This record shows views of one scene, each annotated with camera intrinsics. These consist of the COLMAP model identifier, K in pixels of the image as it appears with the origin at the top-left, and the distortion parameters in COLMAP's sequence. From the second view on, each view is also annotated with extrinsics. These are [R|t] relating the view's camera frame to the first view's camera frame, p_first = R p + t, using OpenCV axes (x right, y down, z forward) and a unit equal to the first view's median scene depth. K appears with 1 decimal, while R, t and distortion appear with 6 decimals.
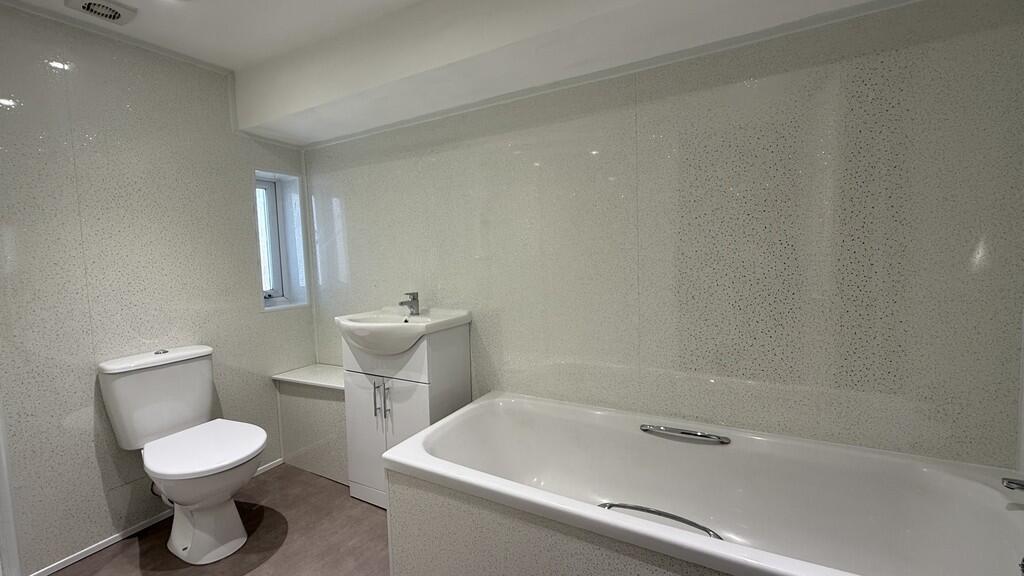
lens RADIAL K [[407.5, 0, 512.0], [0, 407.5, 288.0], [0, 0, 1]] dist [-0.001562, -0.000142]
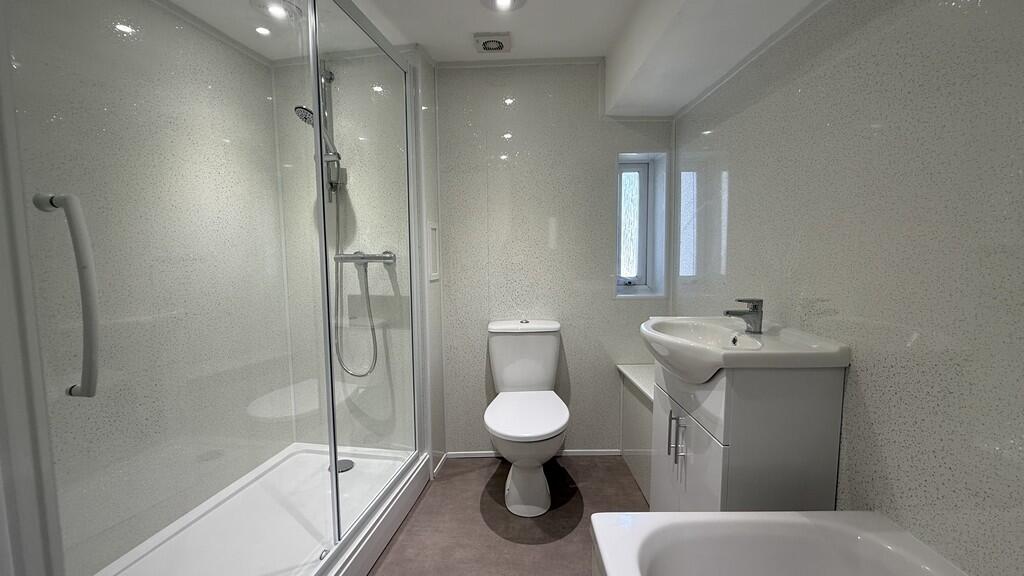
lens RADIAL K [[407.5, 0, 512.0], [0, 407.5, 288.0], [0, 0, 1]] dist [-0.001562, -0.000142]
pose [[0.480023, 0.103922, -0.871079, 0.143169], [-0.071390, 0.994293, 0.079281, -0.031344], [0.874347, 0.024130, 0.484702, 0.344652]]
